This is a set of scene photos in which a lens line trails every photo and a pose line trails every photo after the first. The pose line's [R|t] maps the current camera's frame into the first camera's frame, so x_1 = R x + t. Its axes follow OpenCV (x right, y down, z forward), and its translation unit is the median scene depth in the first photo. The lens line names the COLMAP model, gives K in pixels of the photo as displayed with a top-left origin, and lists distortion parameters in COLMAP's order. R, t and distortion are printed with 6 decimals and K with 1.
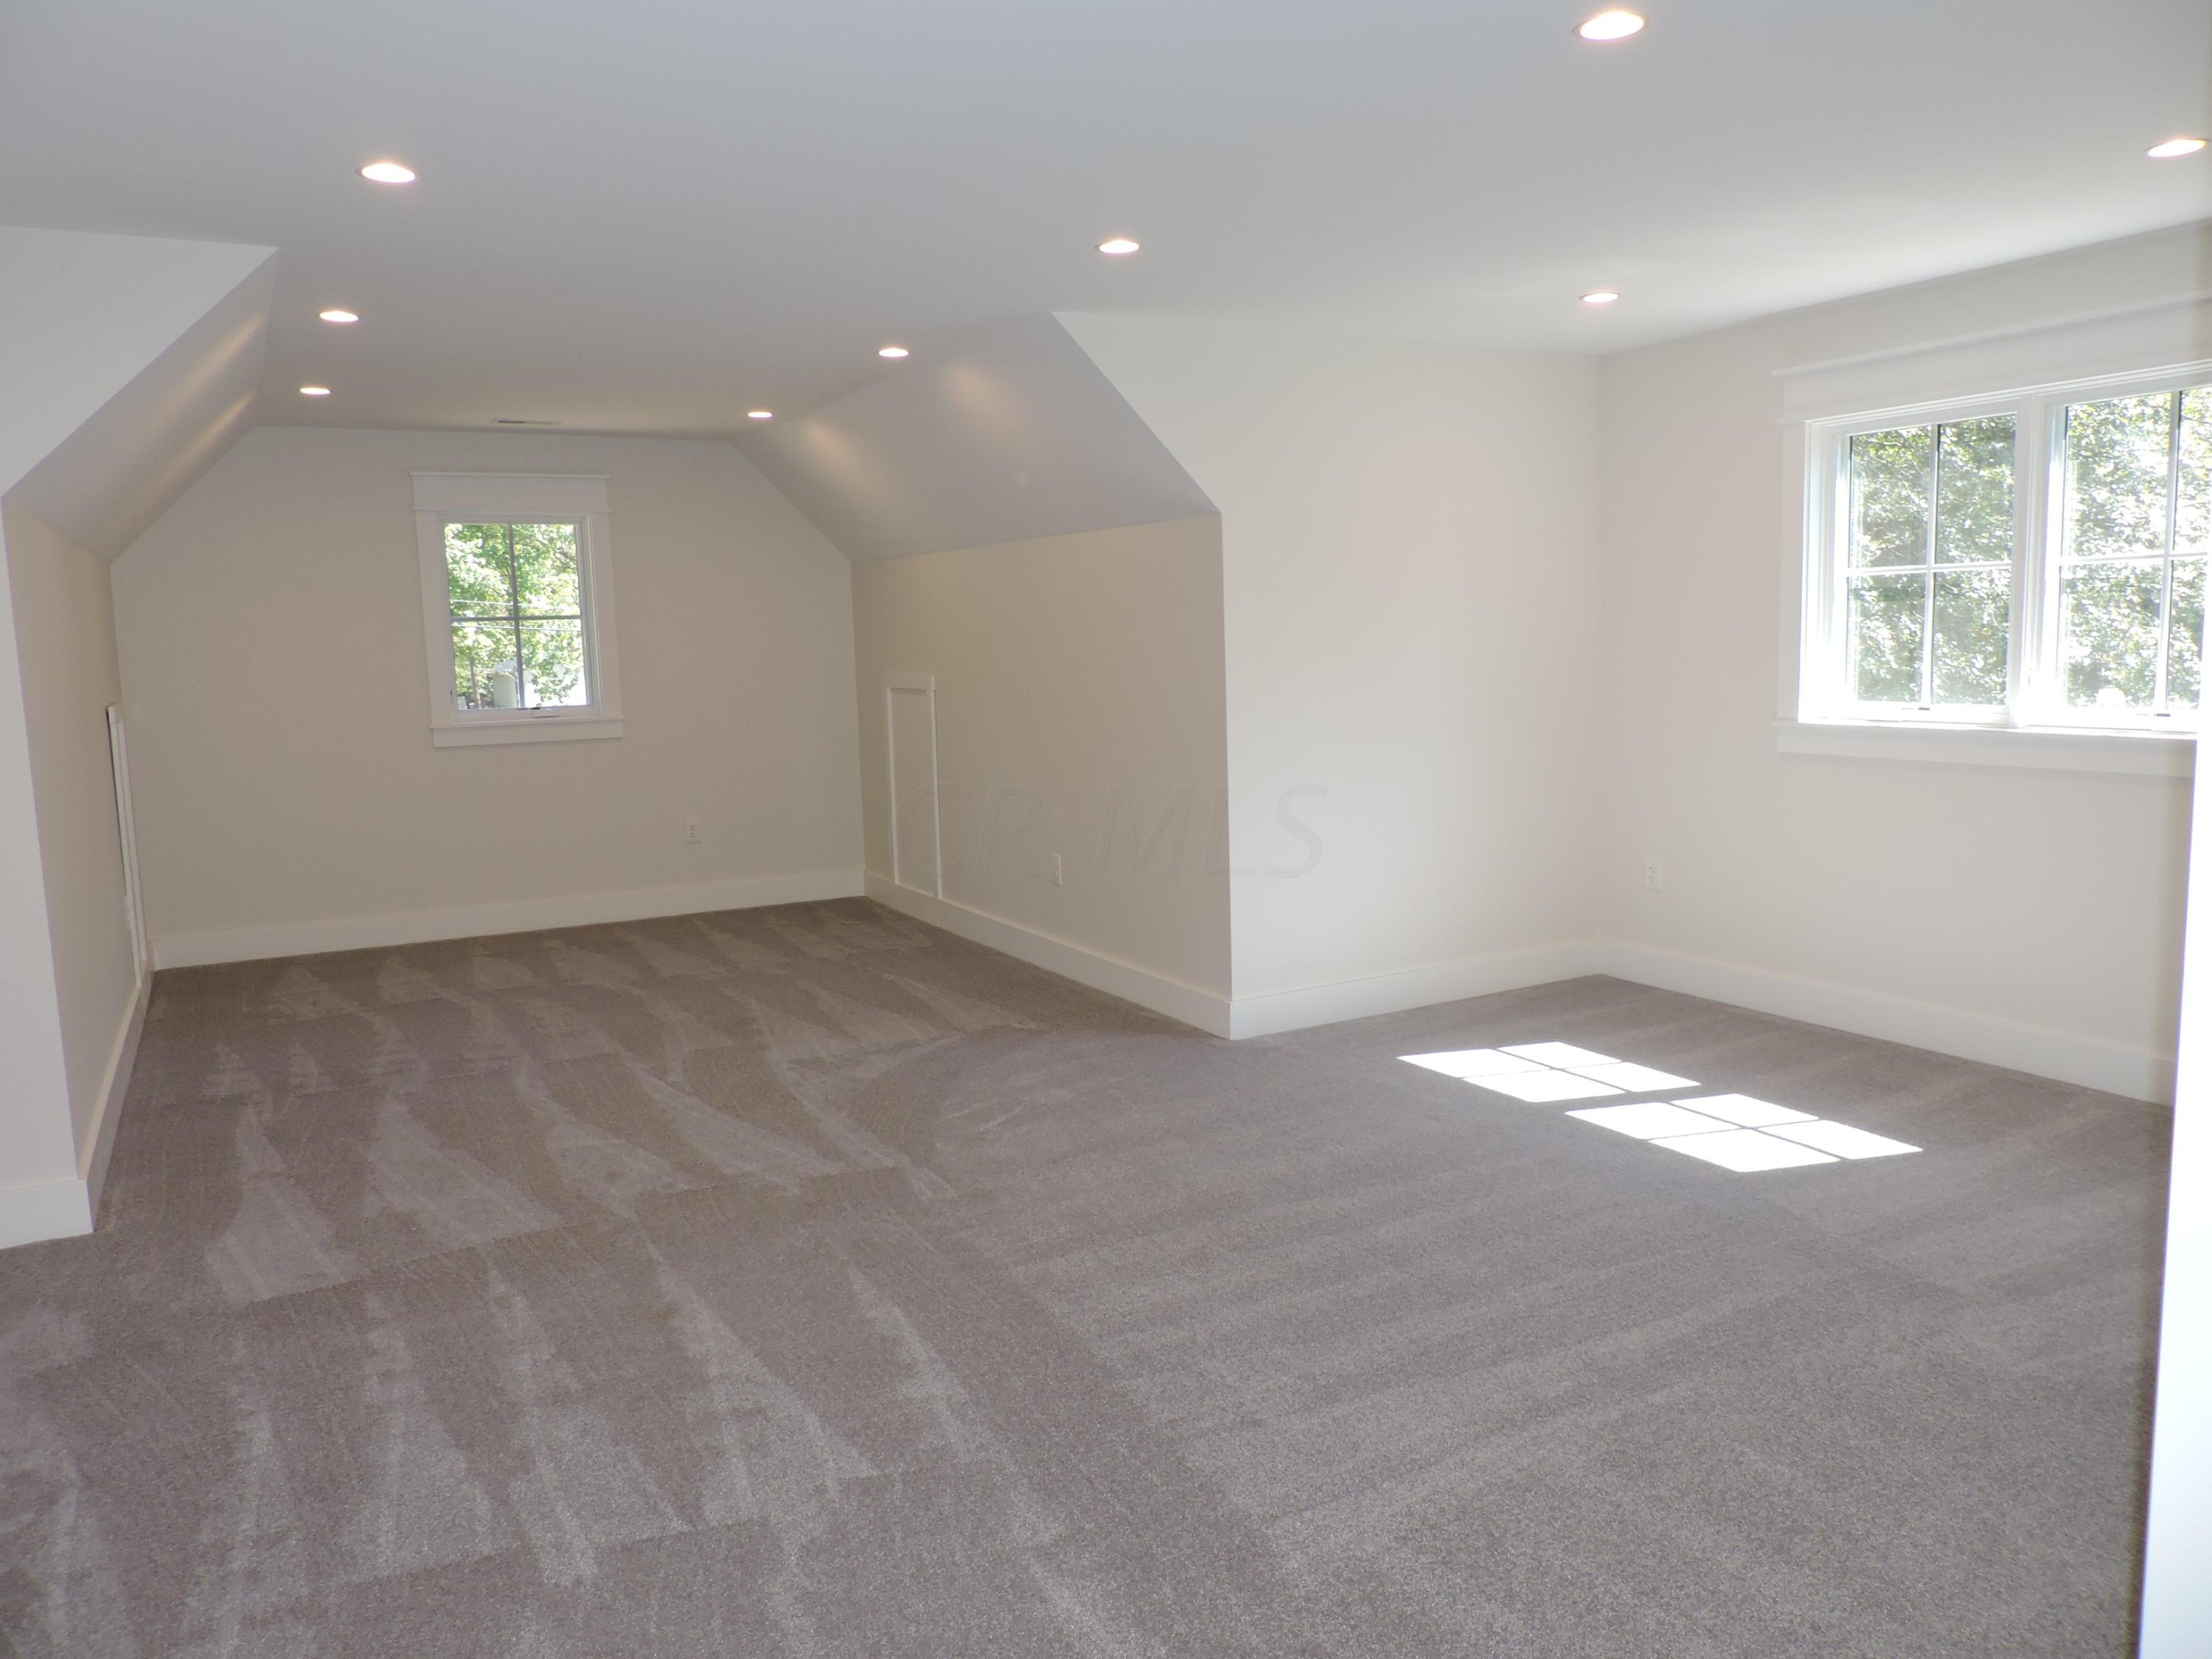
lens RADIAL K [[1596.9, 0, 1096.6], [0, 1596.9, 836.4], [0, 0, 1]] dist [-0.010185, -0.008507]
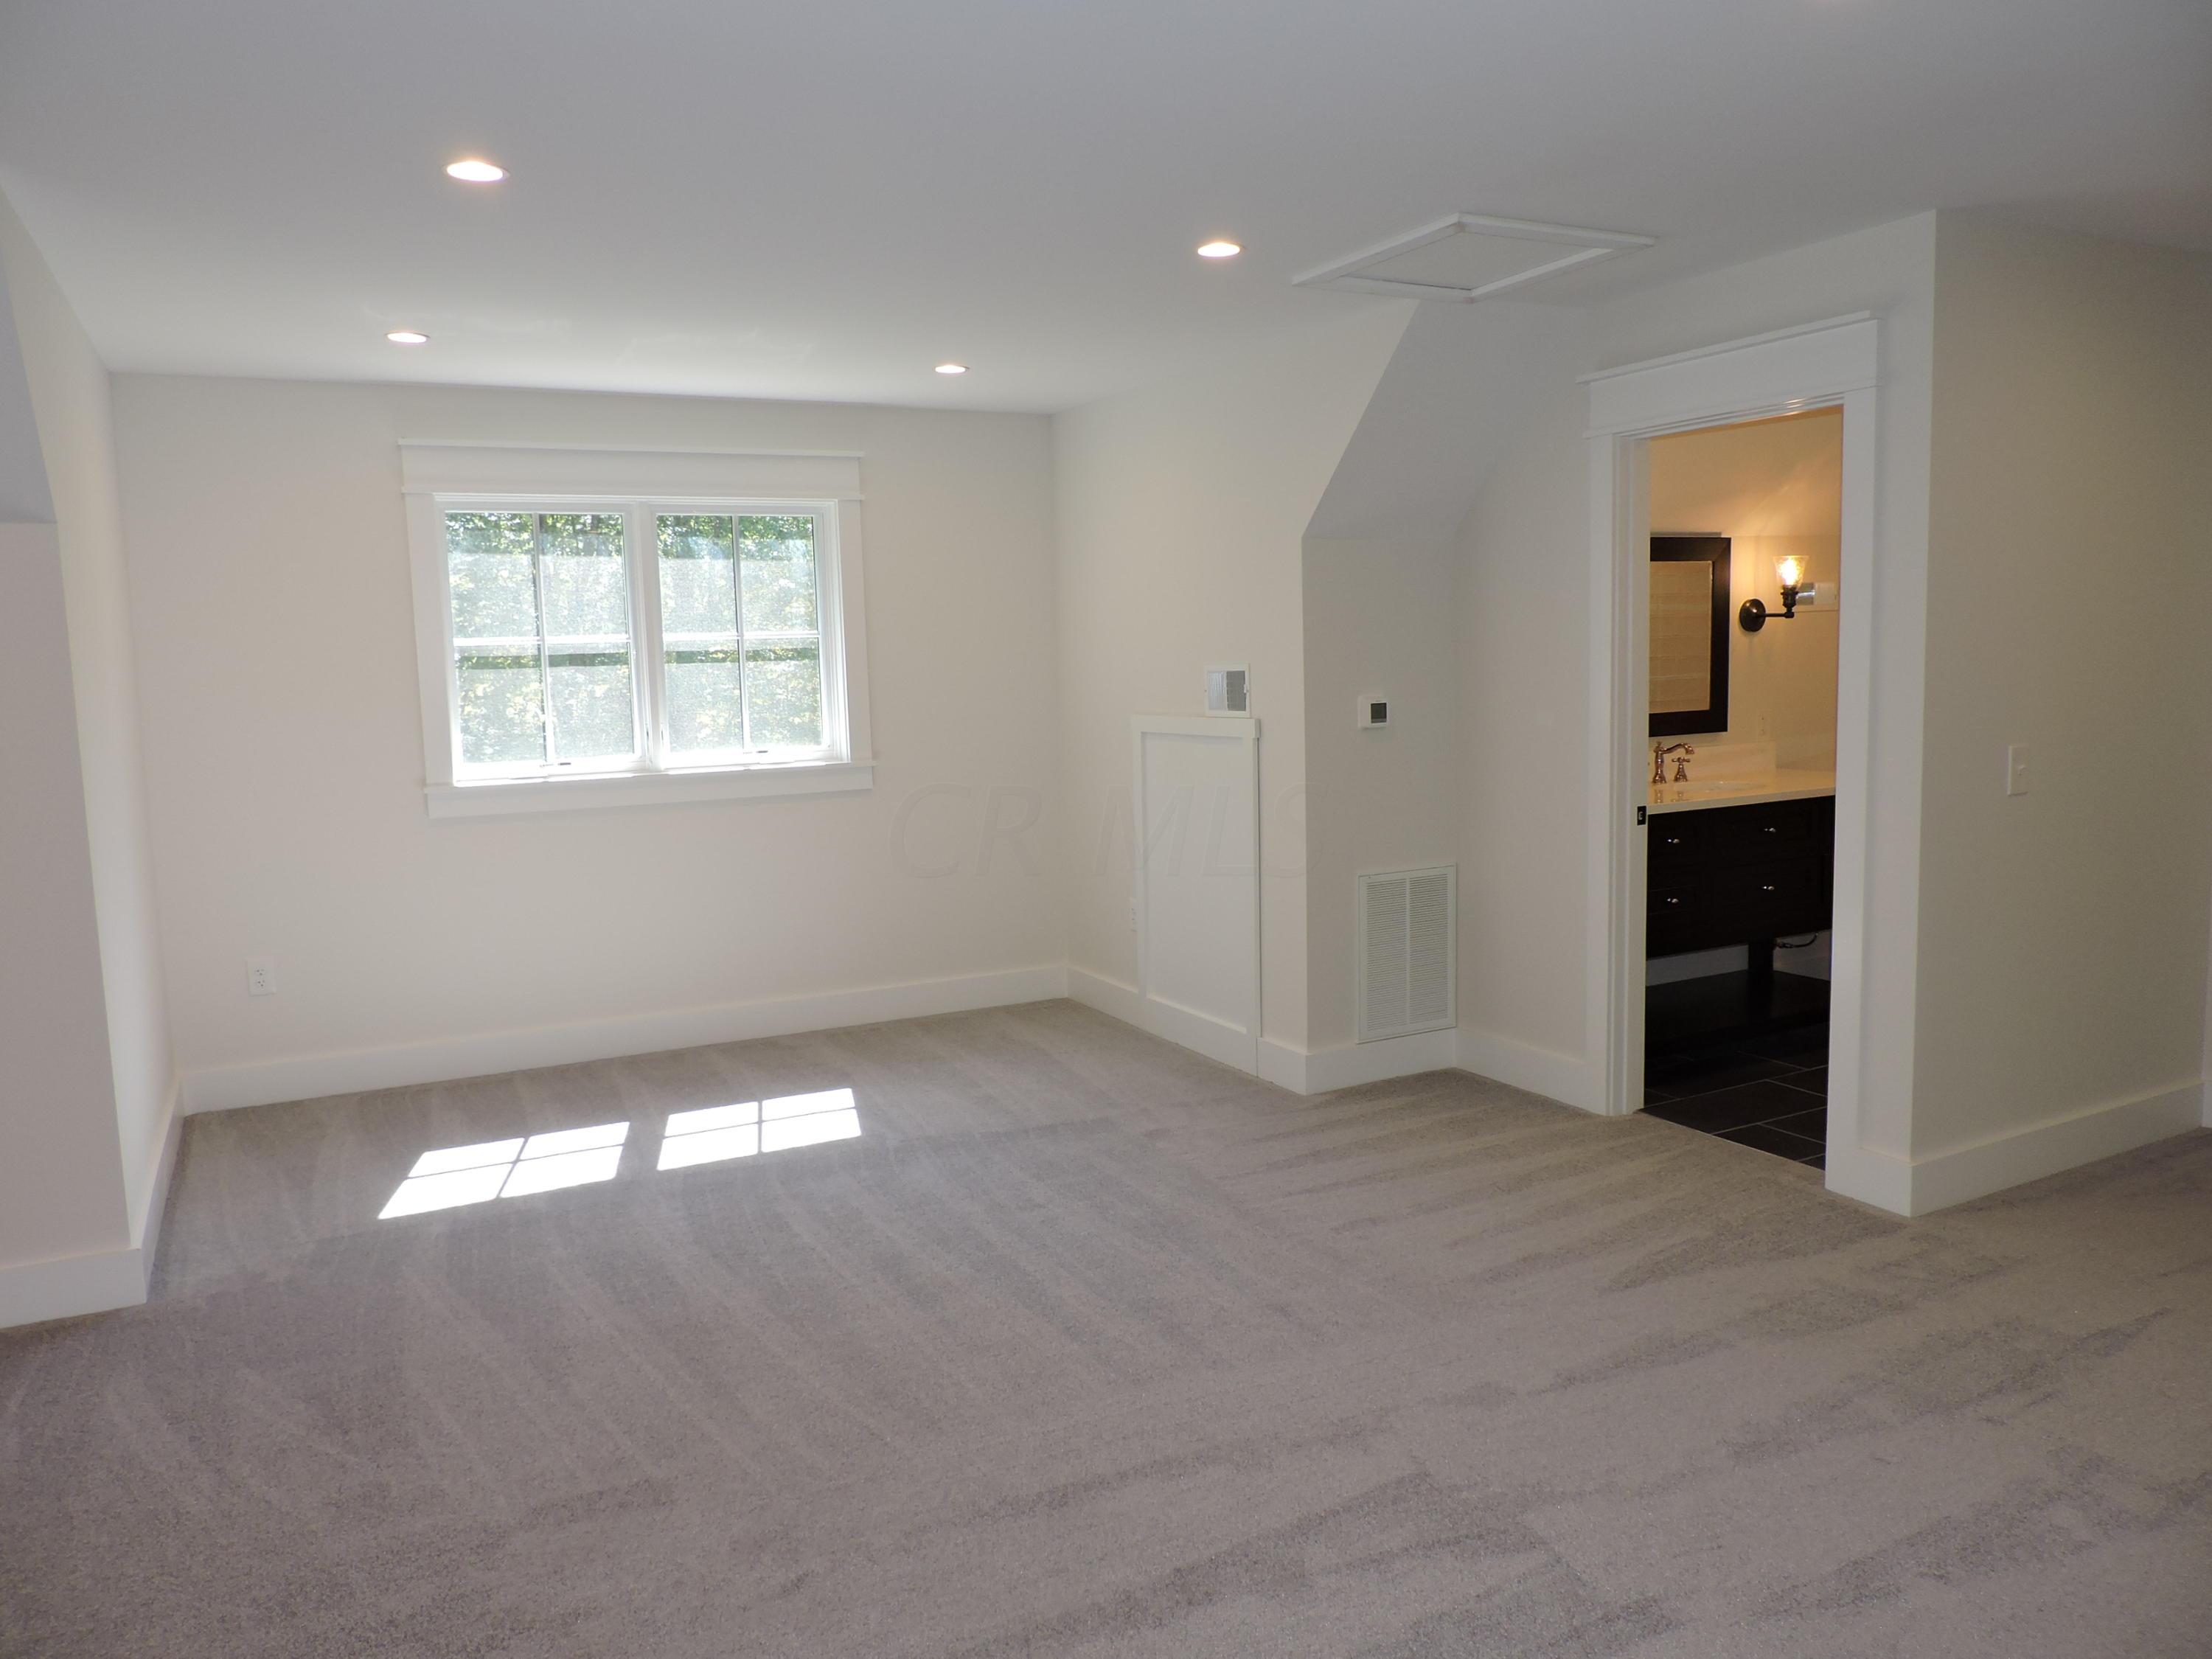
lens RADIAL K [[1596.9, 0, 1096.6], [0, 1596.9, 836.4], [0, 0, 1]] dist [-0.010185, -0.008507]
pose [[0.018223, -0.090825, 0.995700, -0.645274], [0.154379, 0.984178, 0.086948, -0.073567], [-0.987844, 0.152131, 0.031956, 0.634456]]
